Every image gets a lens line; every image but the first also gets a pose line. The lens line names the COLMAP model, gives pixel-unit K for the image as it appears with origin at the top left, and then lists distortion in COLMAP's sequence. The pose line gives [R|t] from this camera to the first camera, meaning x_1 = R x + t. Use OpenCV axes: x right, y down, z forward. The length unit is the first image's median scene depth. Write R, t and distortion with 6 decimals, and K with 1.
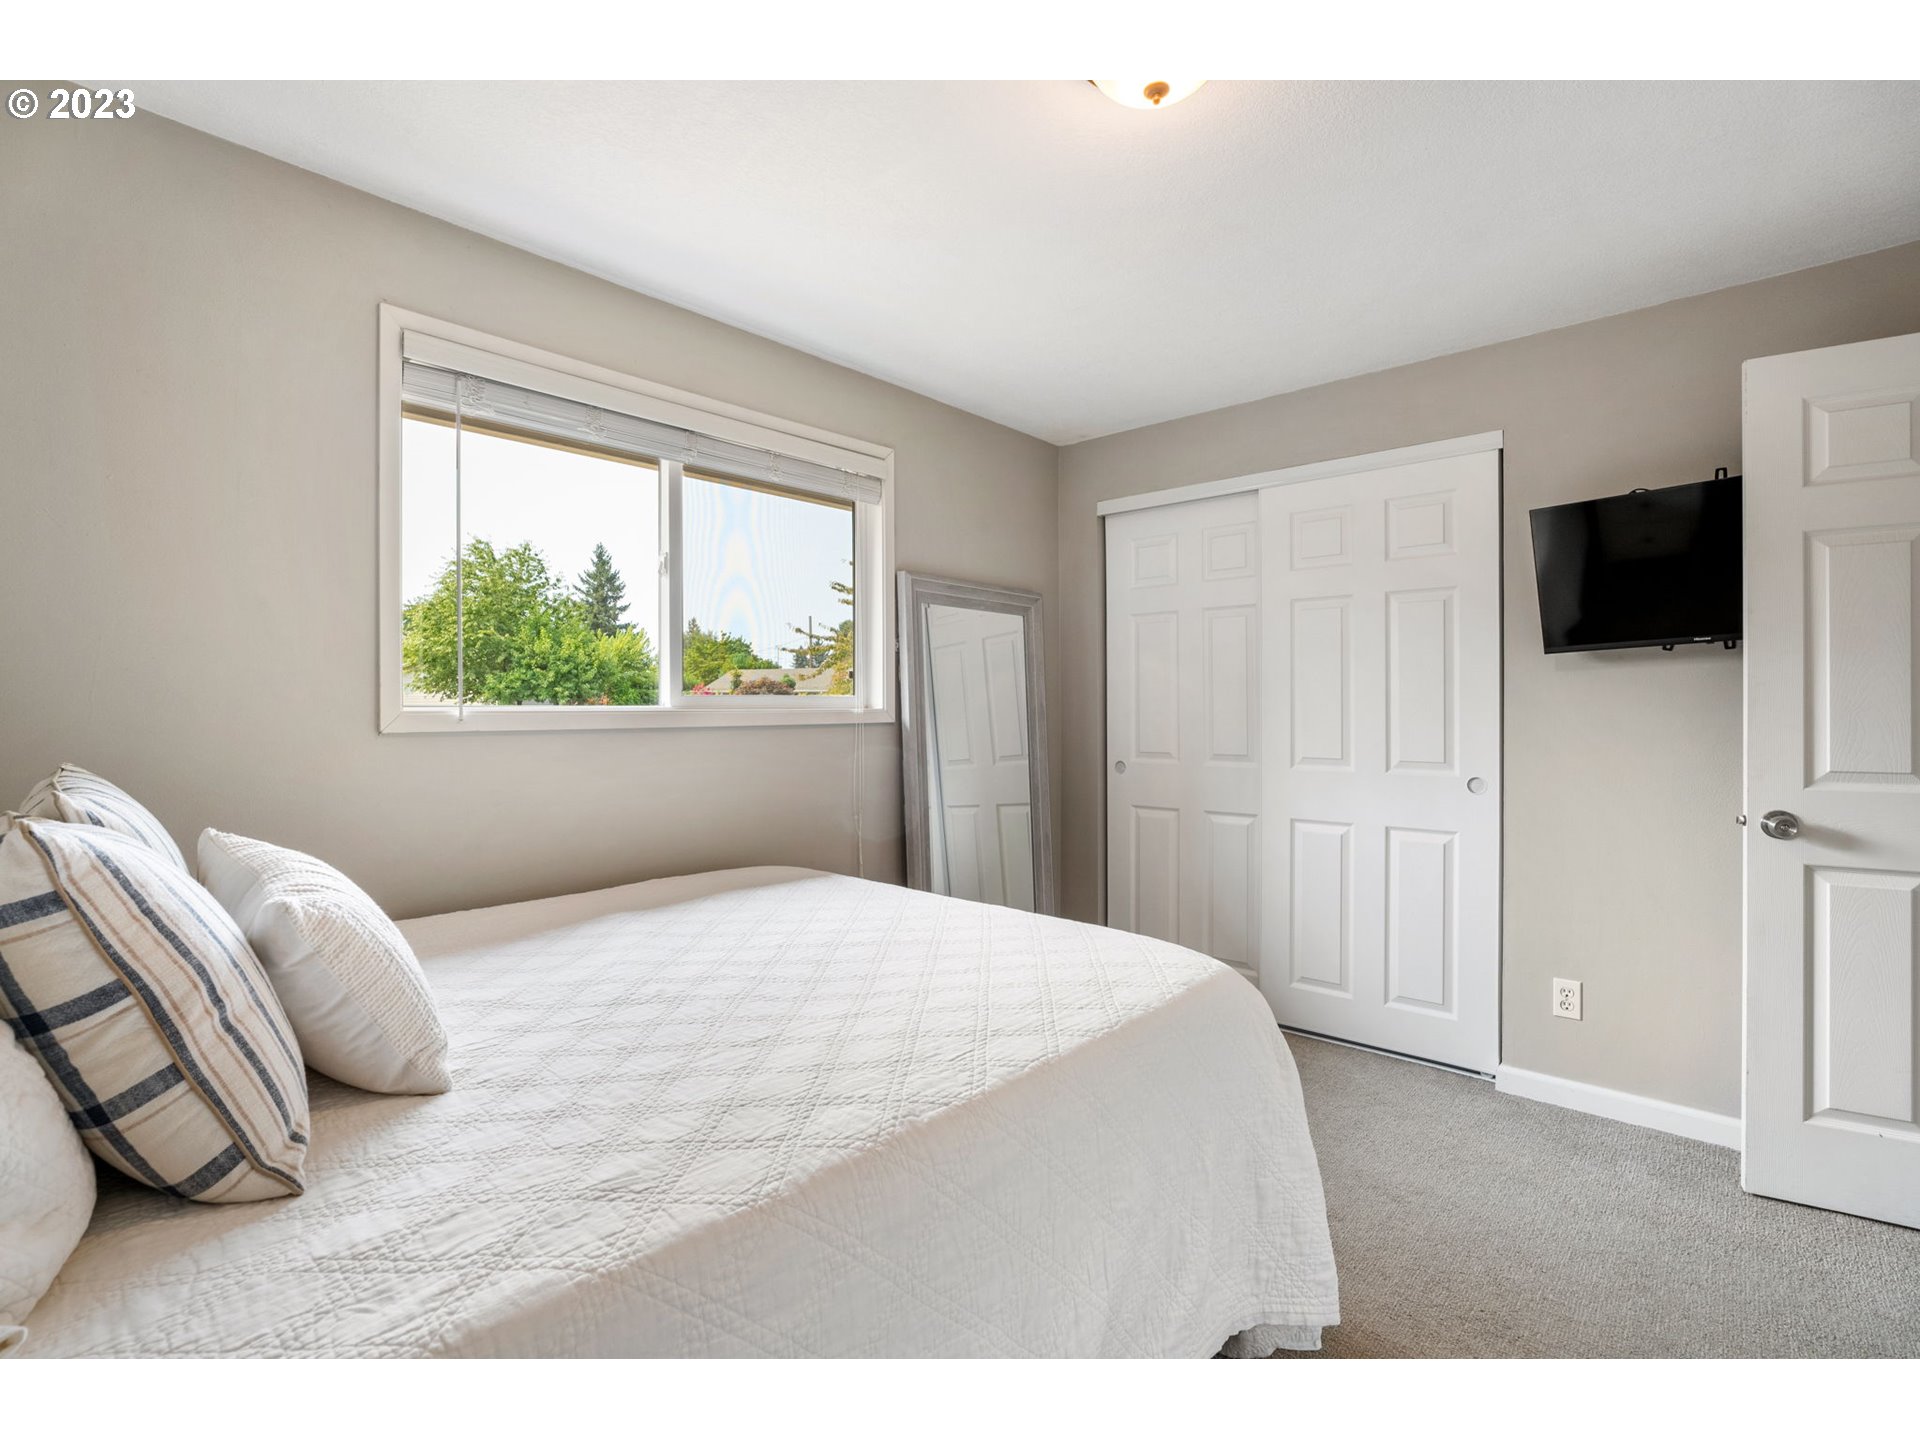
lens RADIAL K [[875.1, 0, 972.9], [0, 875.1, 702.1], [0, 0, 1]] dist [-0.034941, 0.012287]
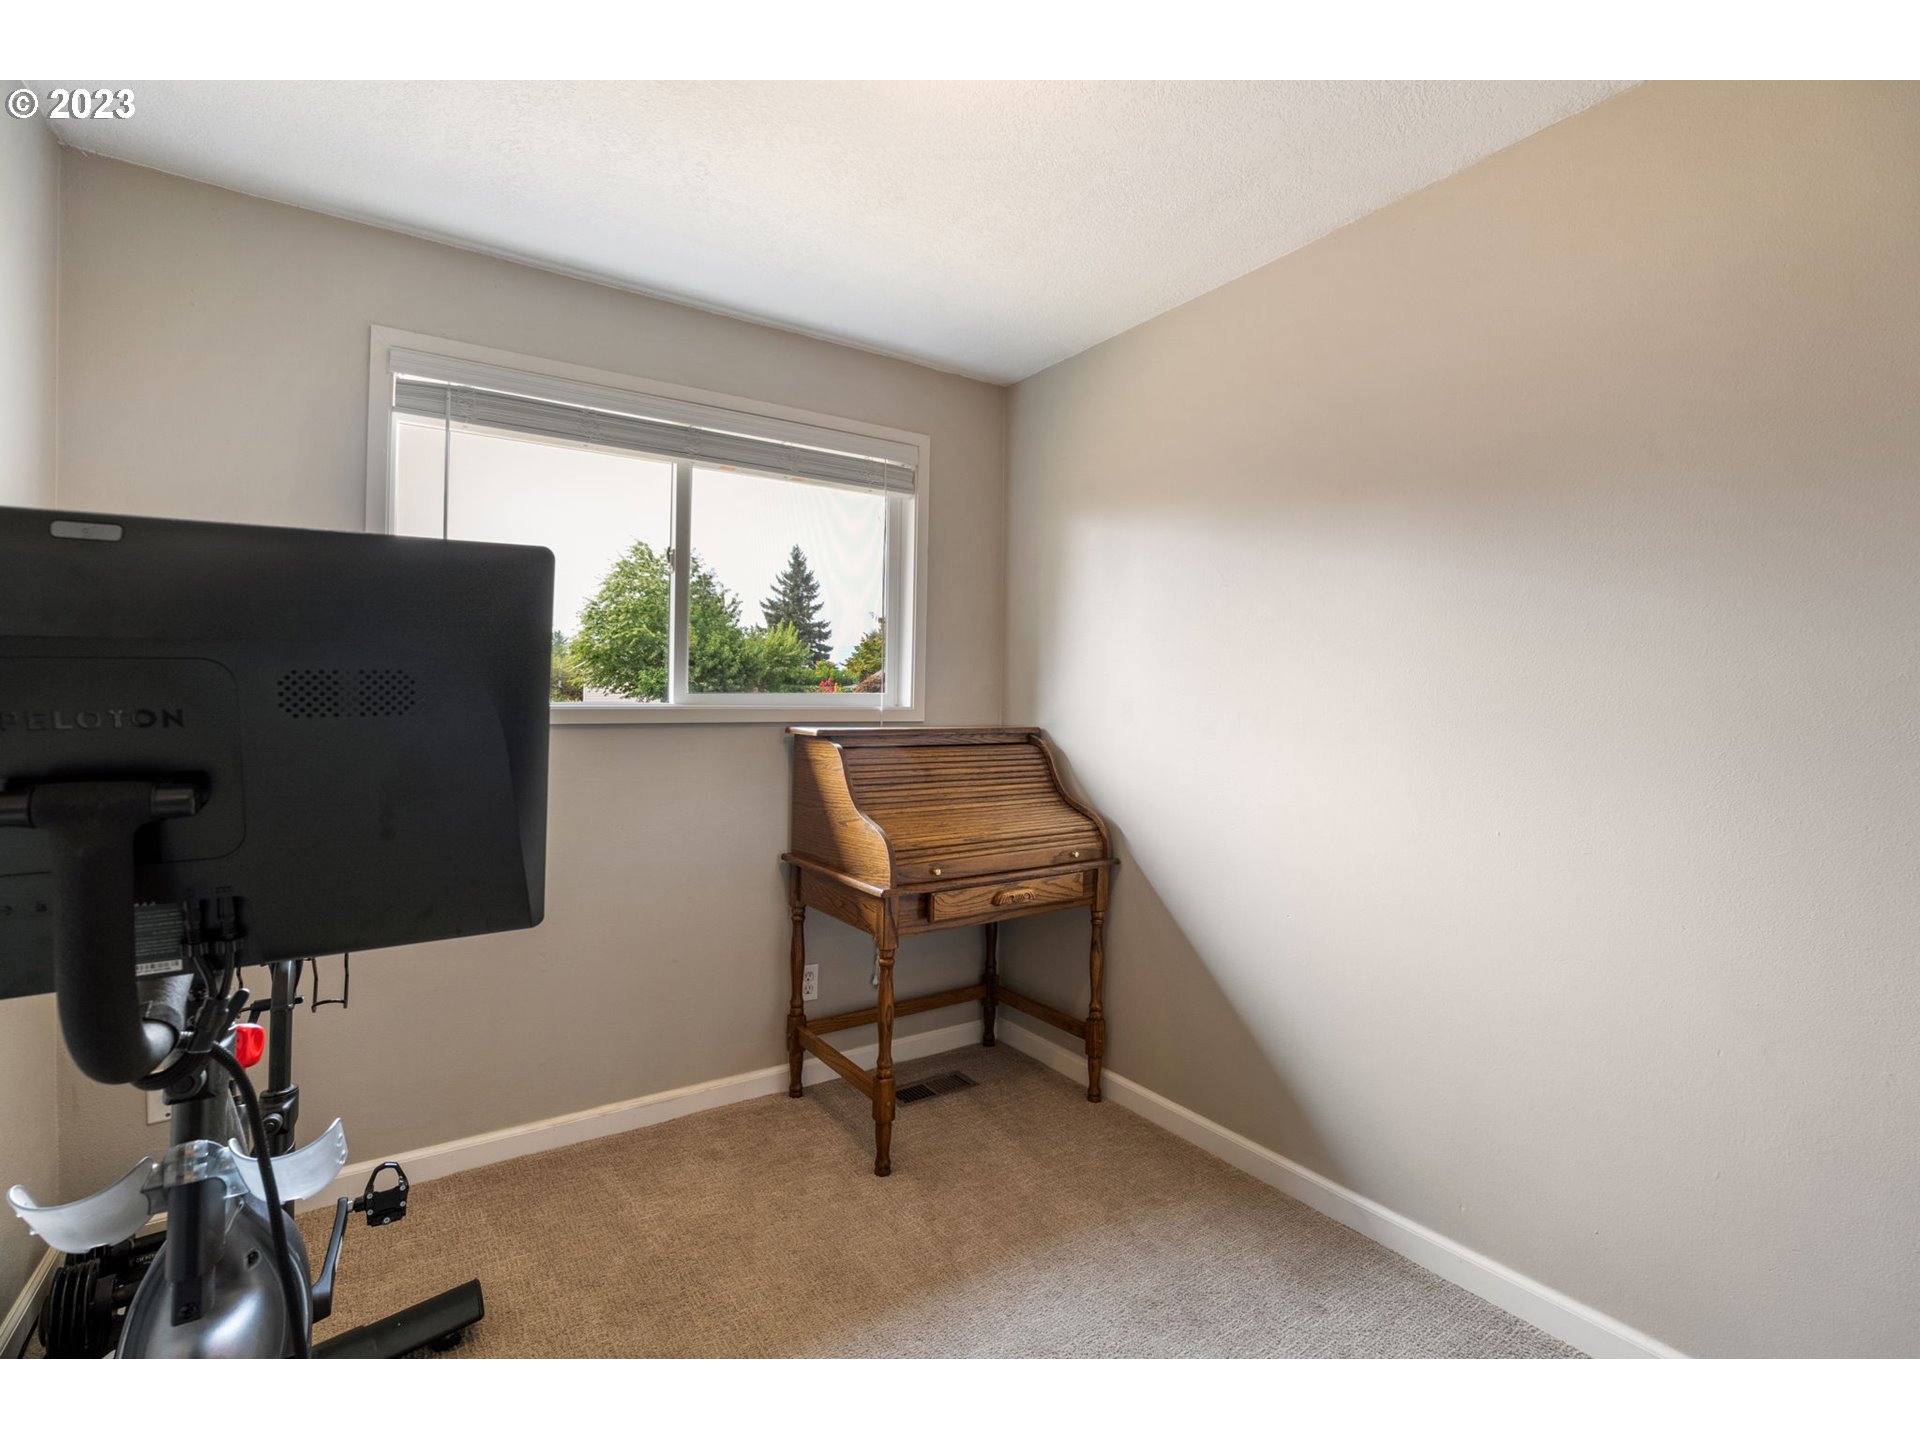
lens RADIAL K [[875.1, 0, 964.3], [0, 875.1, 712.4], [0, 0, 1]] dist [-0.034941, 0.012287]
pose [[0.970251, 0.010410, -0.241879, 0.067808], [-0.006615, 0.999842, 0.016495, -0.000892], [0.242013, -0.014404, 0.970166, 0.074122]]
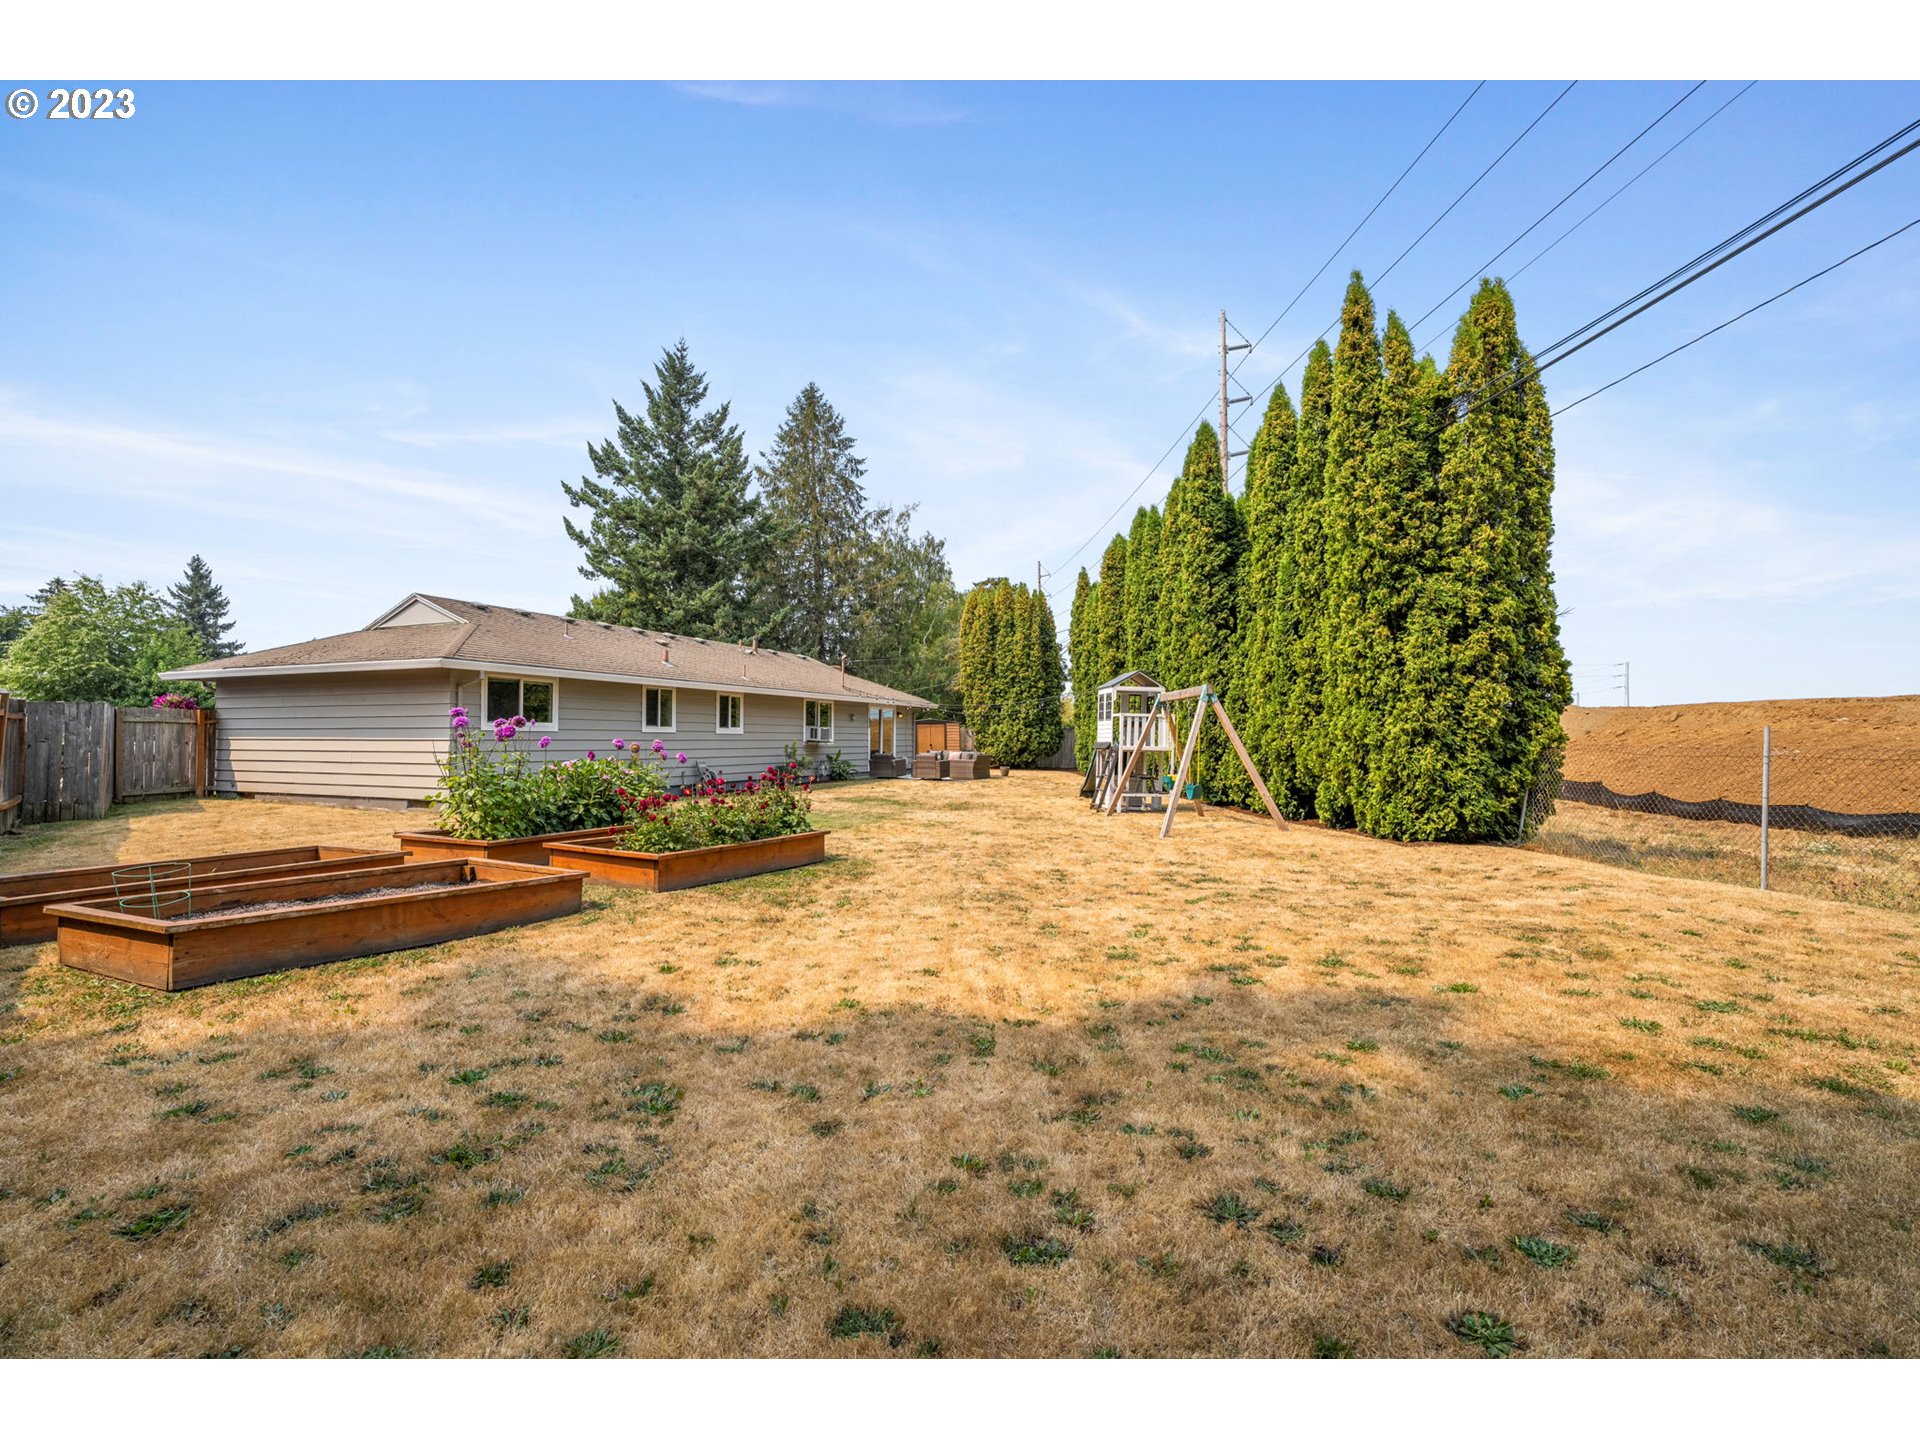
lens RADIAL K [[875.1, 0, 997.1], [0, 875.1, 718.3], [0, 0, 1]] dist [-0.034941, 0.012287]
pose [[0.934724, 0.015586, 0.355032, 0.134816], [-0.009538, 0.999778, -0.018780, 0.001023], [-0.355246, 0.014168, 0.934666, -0.442934]]
